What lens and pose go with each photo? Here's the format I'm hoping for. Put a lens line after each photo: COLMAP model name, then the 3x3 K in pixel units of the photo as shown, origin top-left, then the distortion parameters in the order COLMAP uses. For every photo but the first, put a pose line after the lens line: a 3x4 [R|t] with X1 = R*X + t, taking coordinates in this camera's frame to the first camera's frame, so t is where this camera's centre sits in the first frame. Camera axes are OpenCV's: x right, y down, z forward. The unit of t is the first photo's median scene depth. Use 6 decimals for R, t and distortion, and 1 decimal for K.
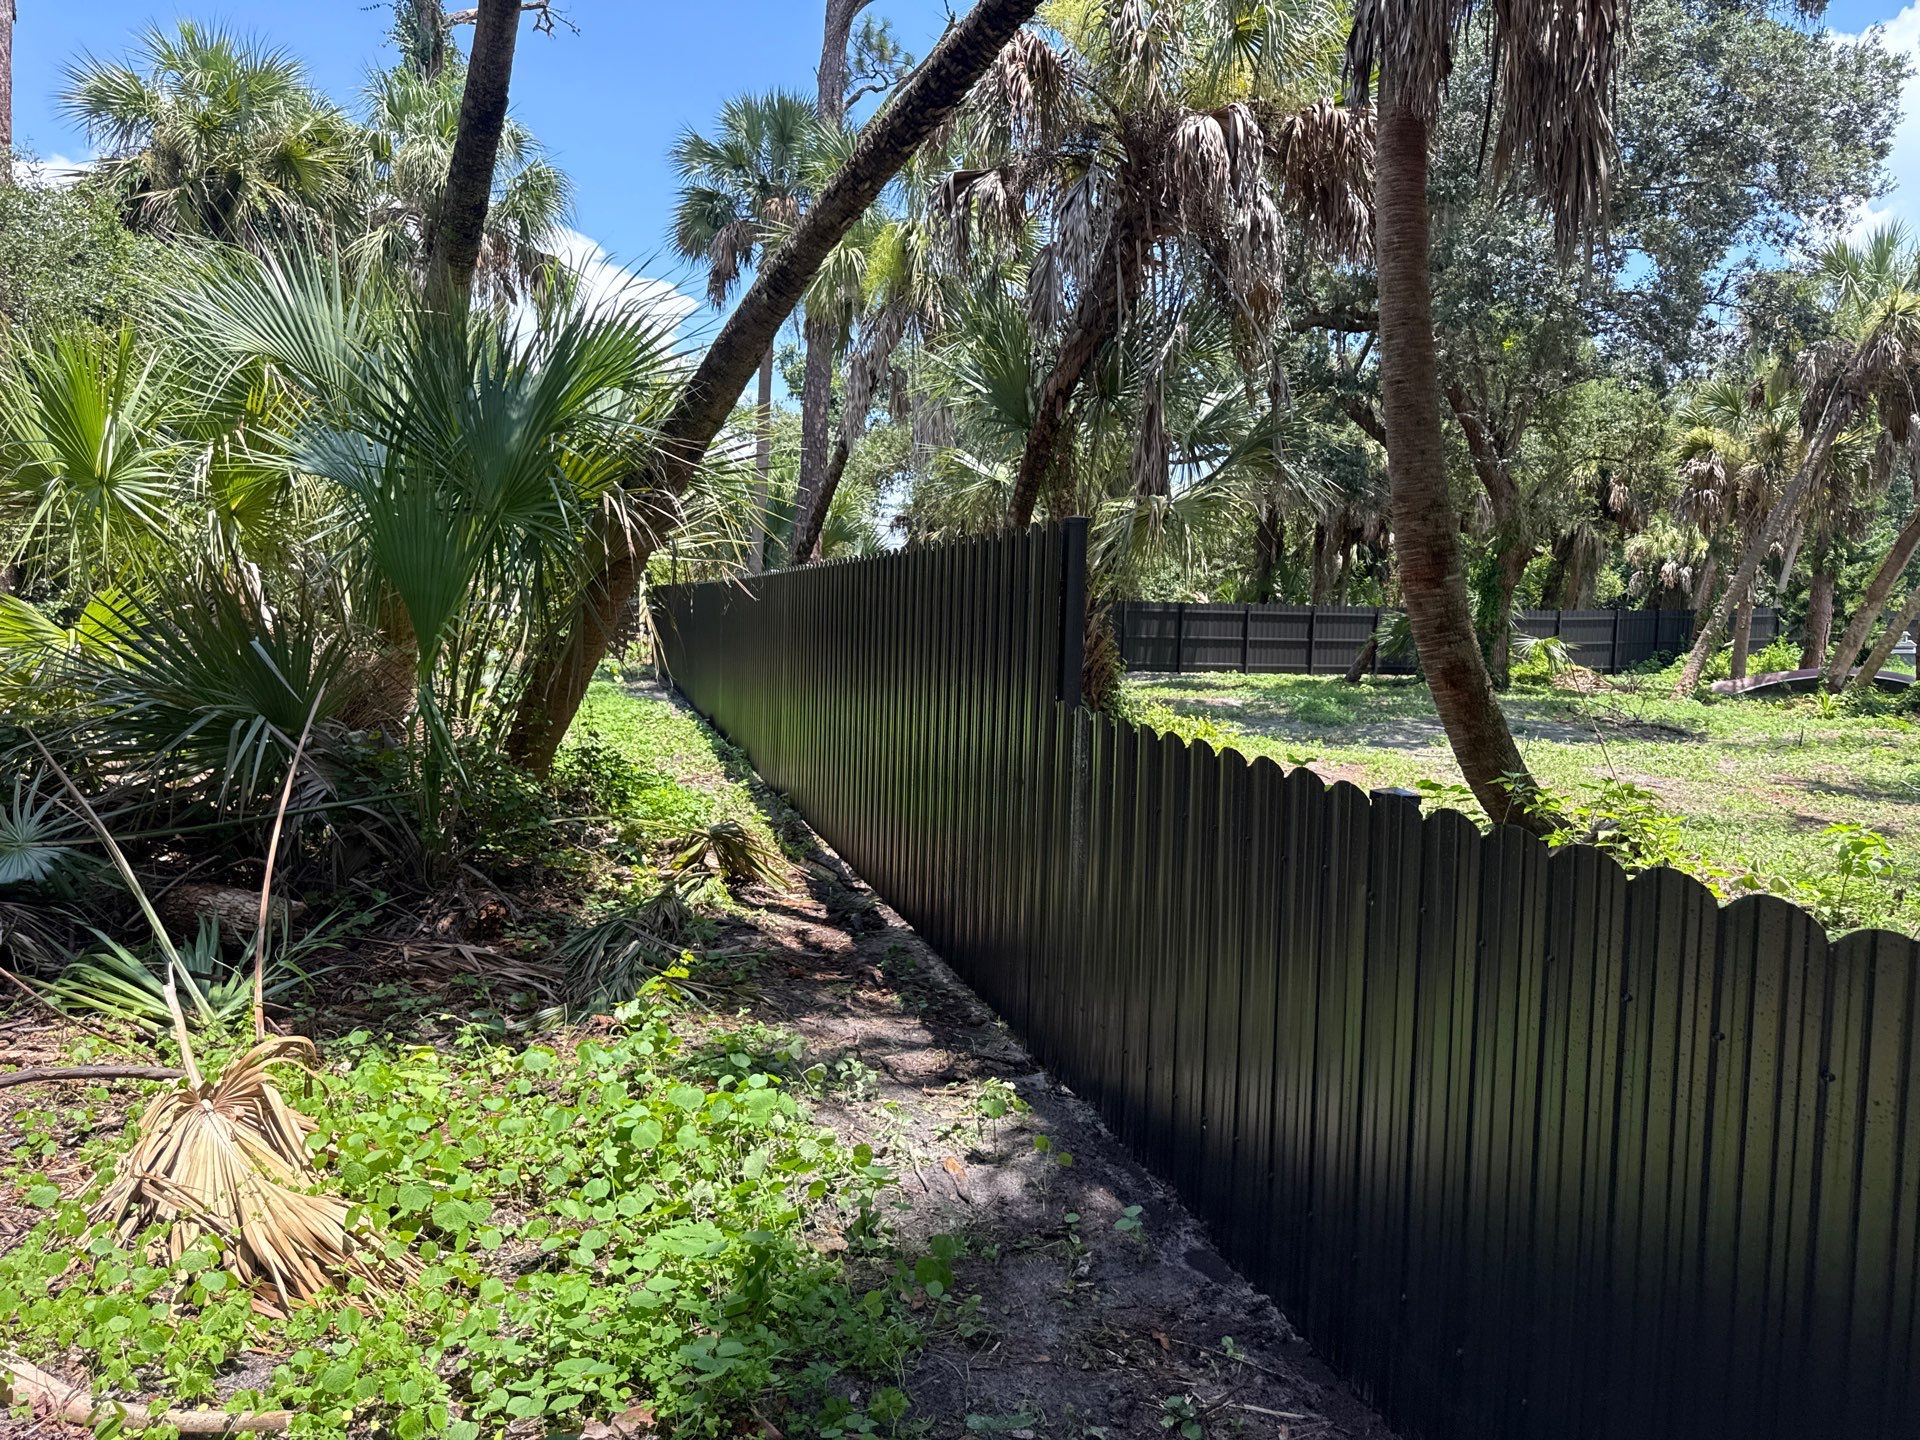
lens RADIAL K [[1331.2, 0, 960.0], [0, 1331.2, 720.0], [0, 0, 1]] dist [0.127451, -0.154155]
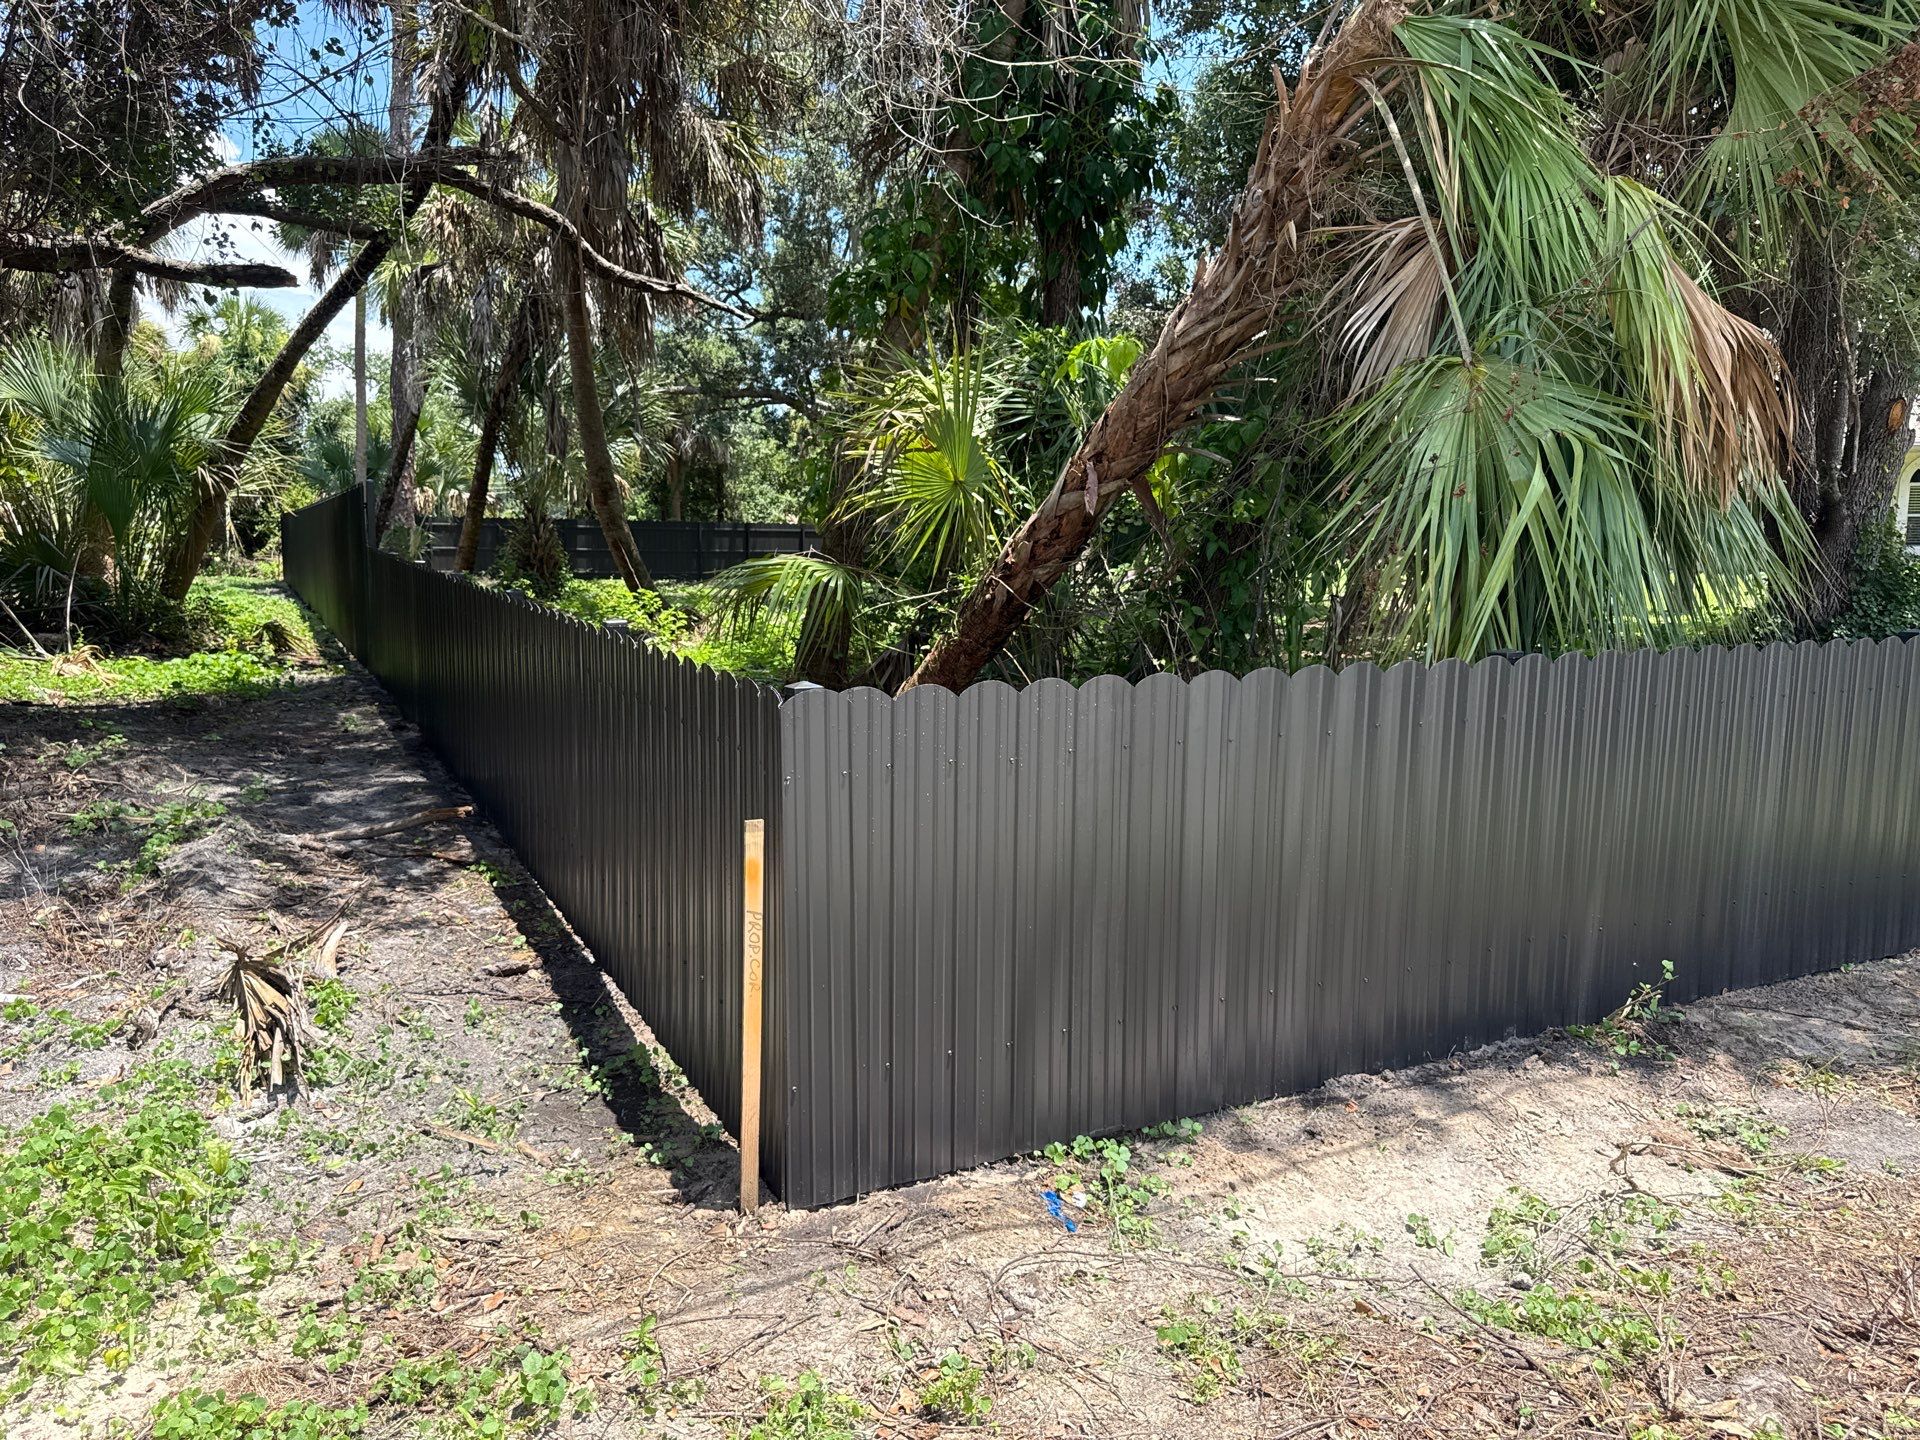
lens RADIAL K [[1333.7, 0, 960.0], [0, 1333.7, 720.0], [0, 0, 1]] dist [0.000106, 0.009344]
pose [[0.975668, -0.046359, 0.214296, 0.407075], [0.034482, 0.997672, 0.058837, 0.139277], [-0.216525, -0.050016, 0.974995, -1.247535]]
